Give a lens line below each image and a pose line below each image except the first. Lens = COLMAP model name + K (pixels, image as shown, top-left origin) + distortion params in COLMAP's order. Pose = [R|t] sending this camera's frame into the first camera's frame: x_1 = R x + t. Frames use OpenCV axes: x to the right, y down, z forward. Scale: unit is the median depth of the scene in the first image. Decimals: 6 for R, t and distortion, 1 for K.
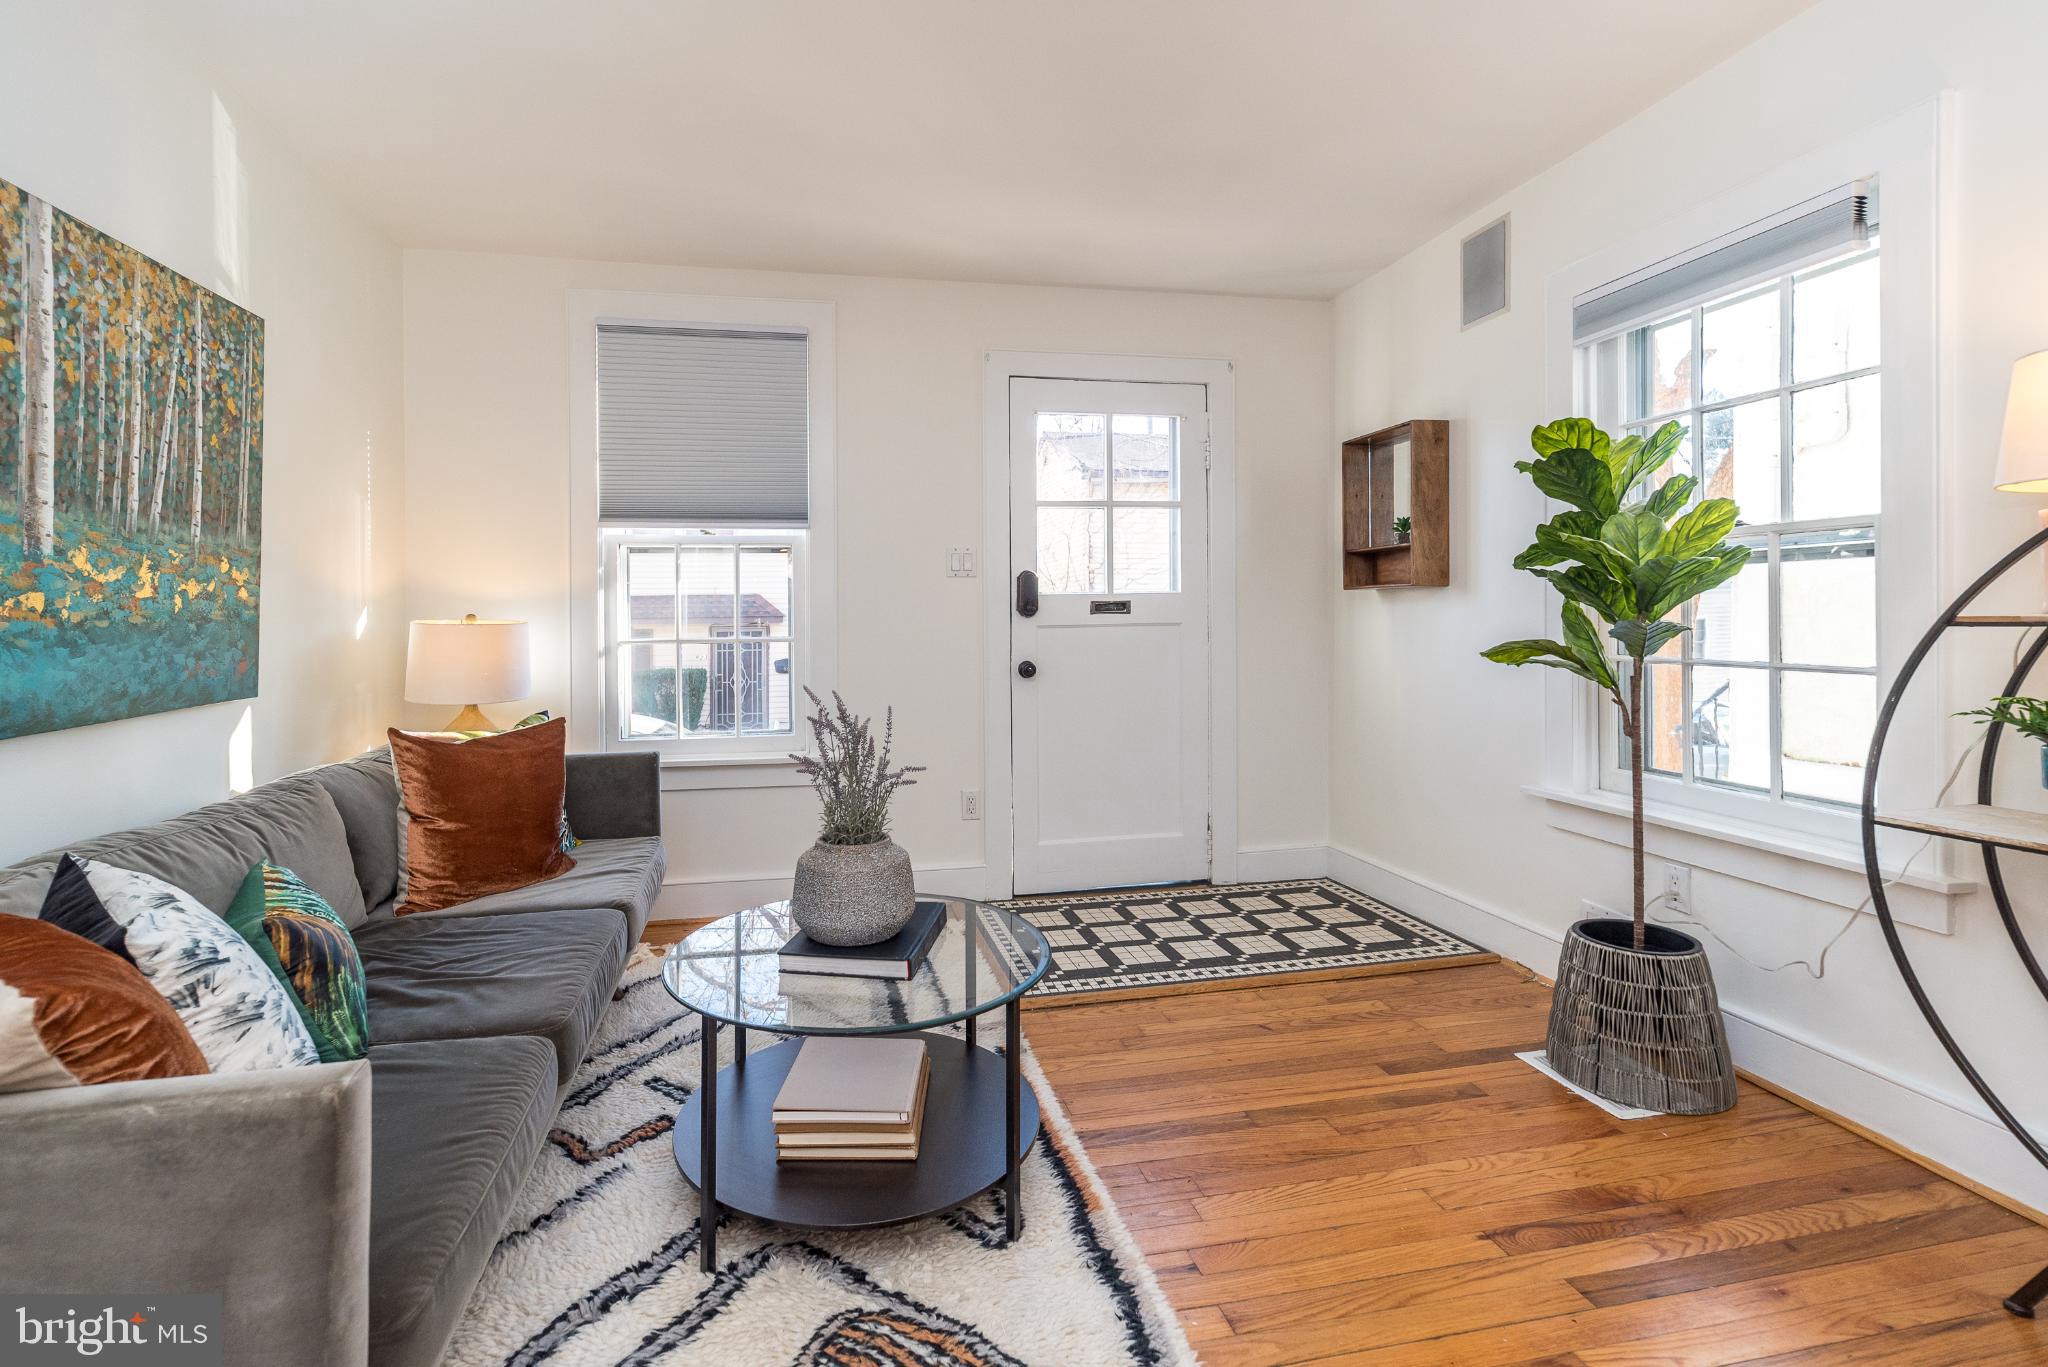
lens RADIAL K [[907.5, 0, 952.9], [0, 907.5, 613.7], [0, 0, 1]] dist [-0.000213, -0.000334]
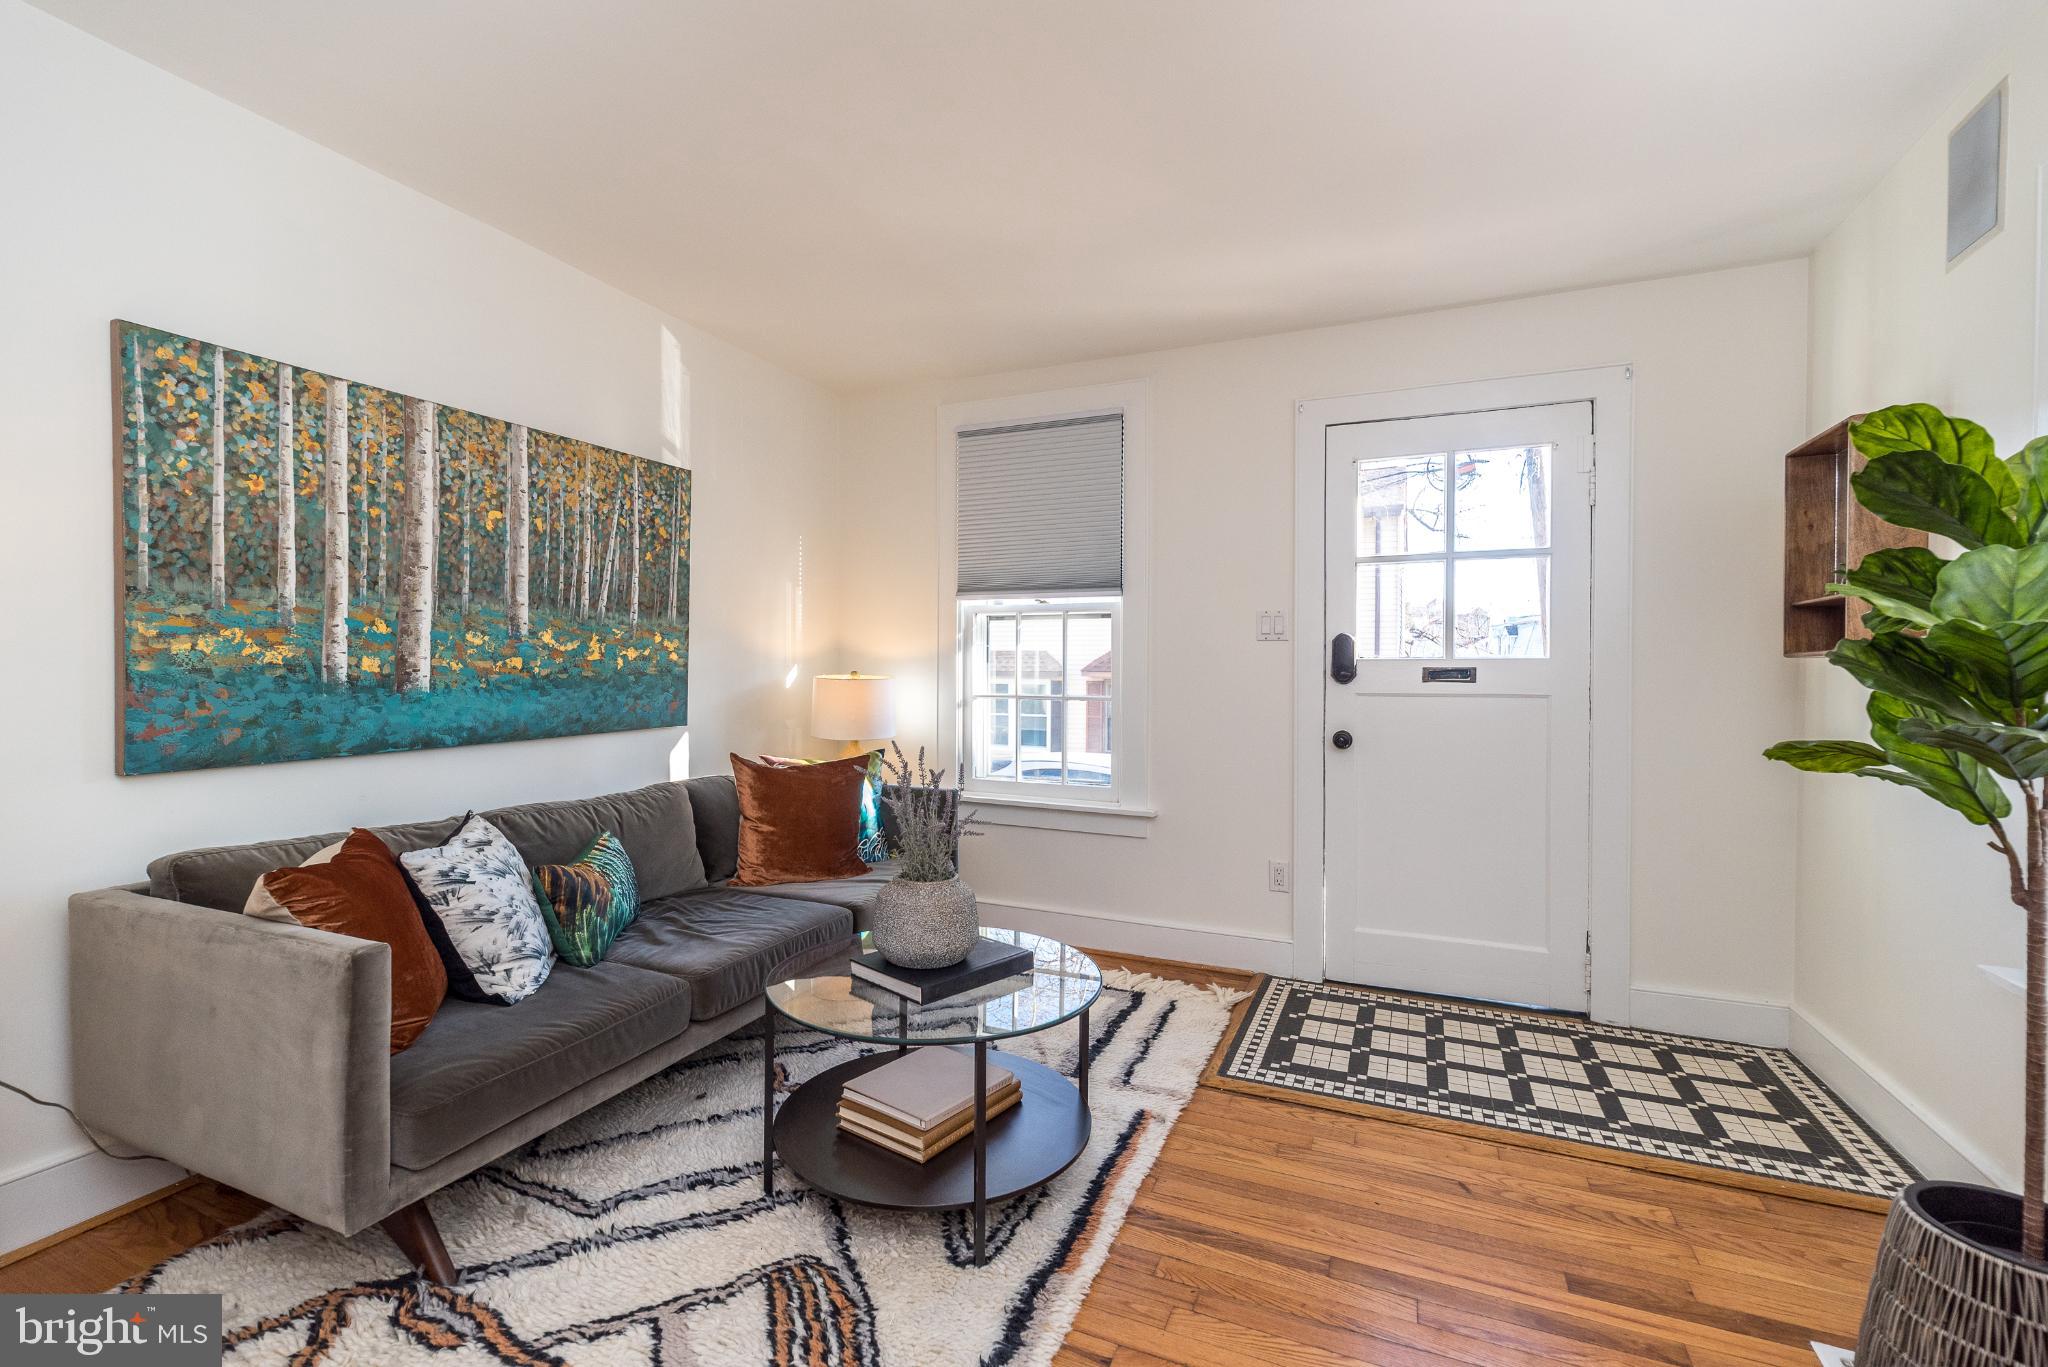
lens RADIAL K [[879.7, 0, 1026.8], [0, 879.7, 670.2], [0, 0, 1]] dist [0.002112, 0.000166]
pose [[0.830186, 0.017261, -0.557219, 0.549219], [-0.014851, 0.999851, 0.008847, -0.022409], [0.557289, 0.000930, 0.830318, 0.128943]]
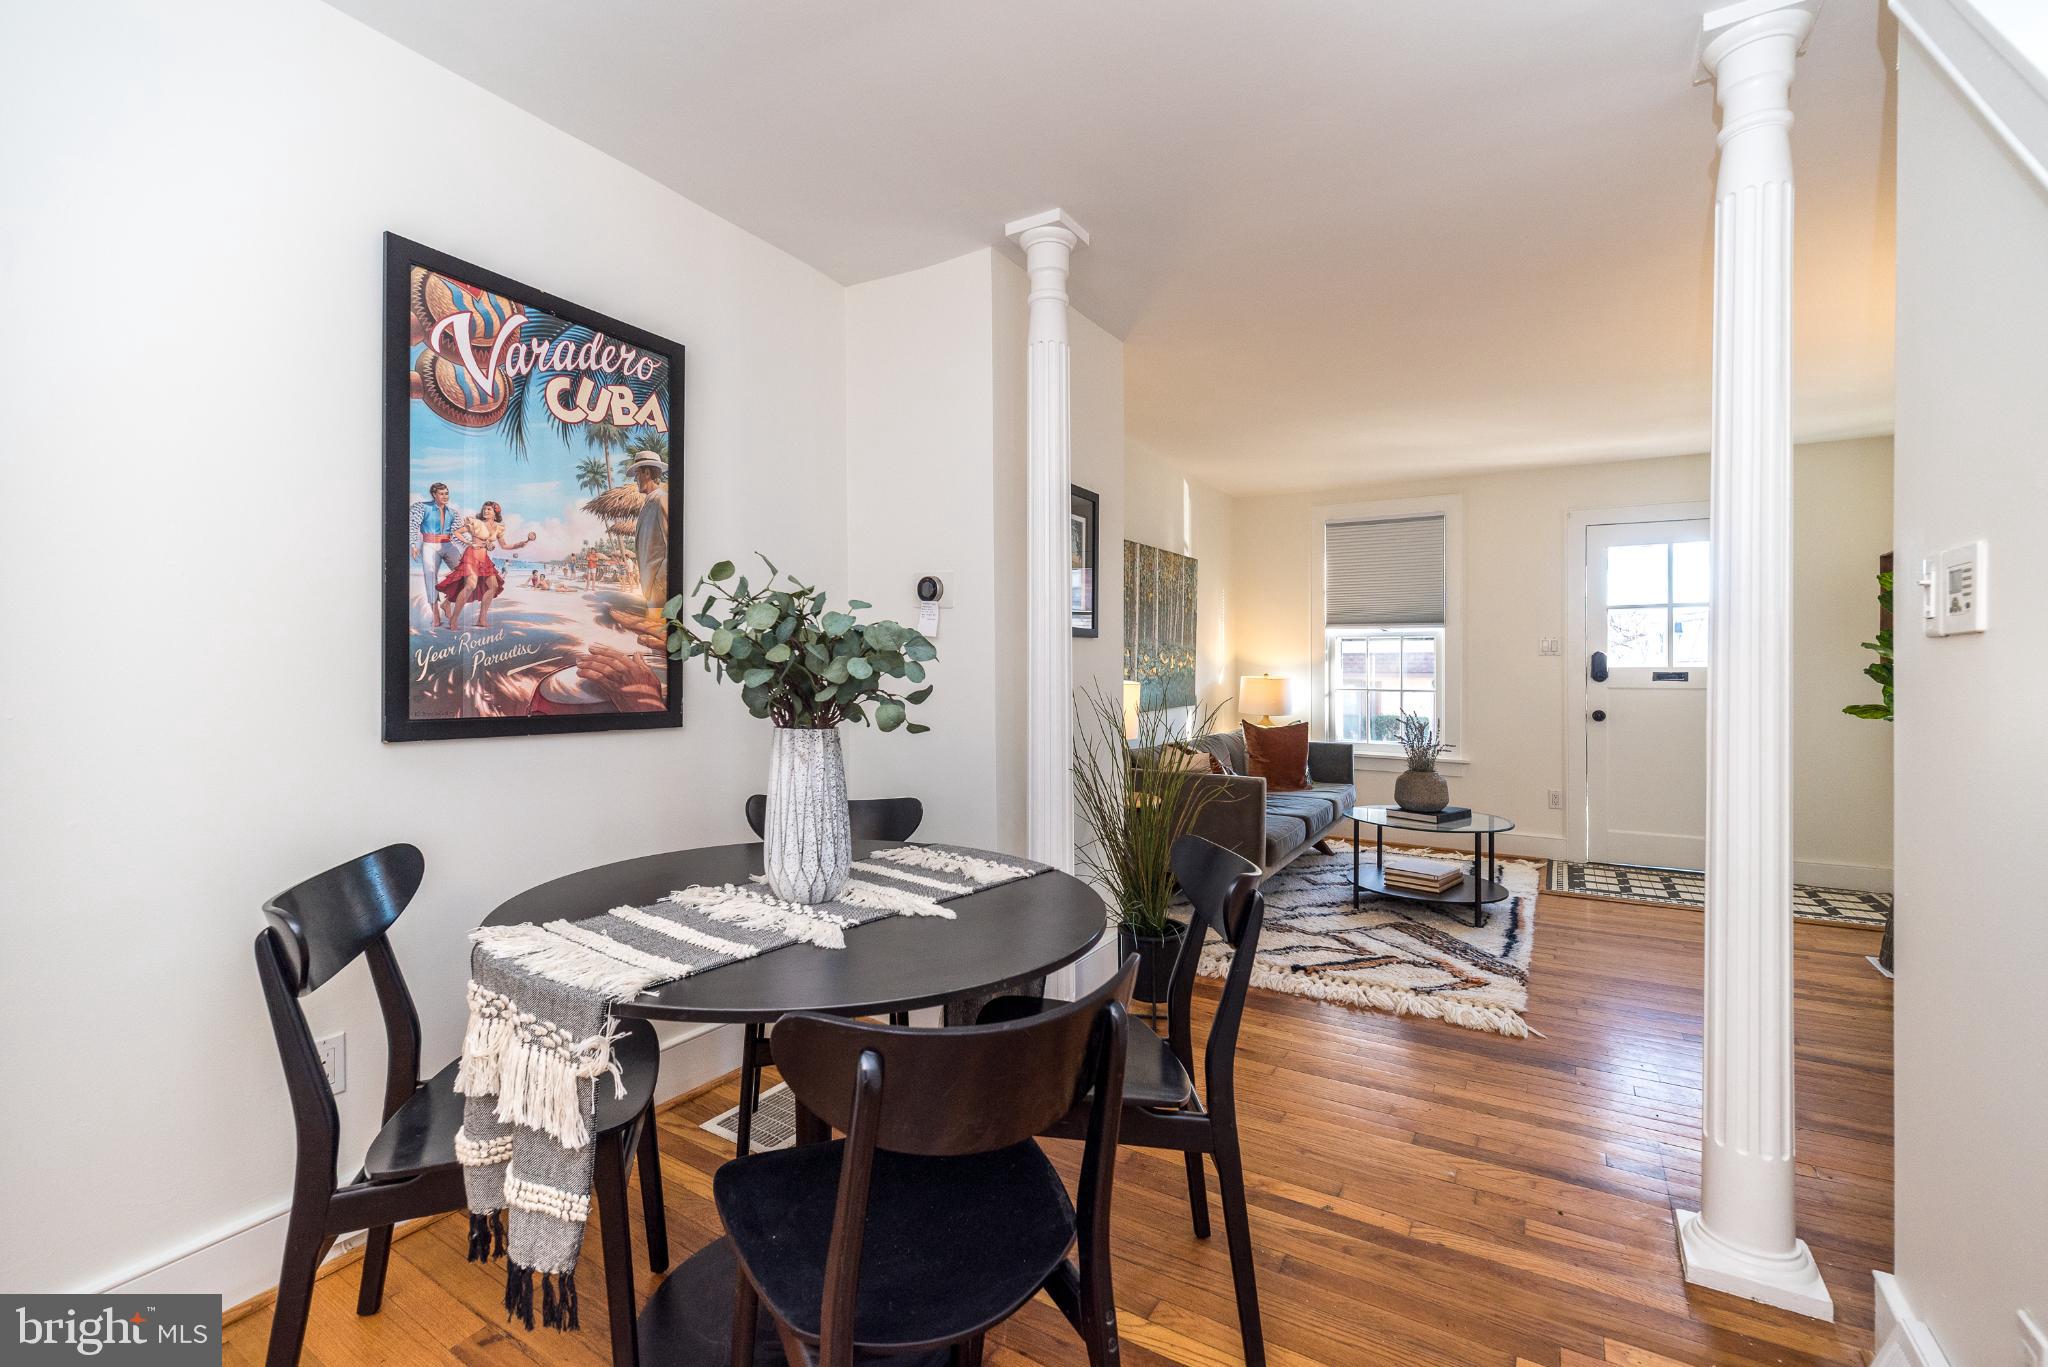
lens RADIAL K [[894.2, 0, 1019.2], [0, 894.2, 658.2], [0, 0, 1]] dist [0.003009, 0.000314]
pose [[0.756429, 0.009401, -0.654009, 0.577798], [-0.012997, 0.999915, -0.000659, -0.038701], [0.653947, 0.008999, 0.756487, -1.382497]]
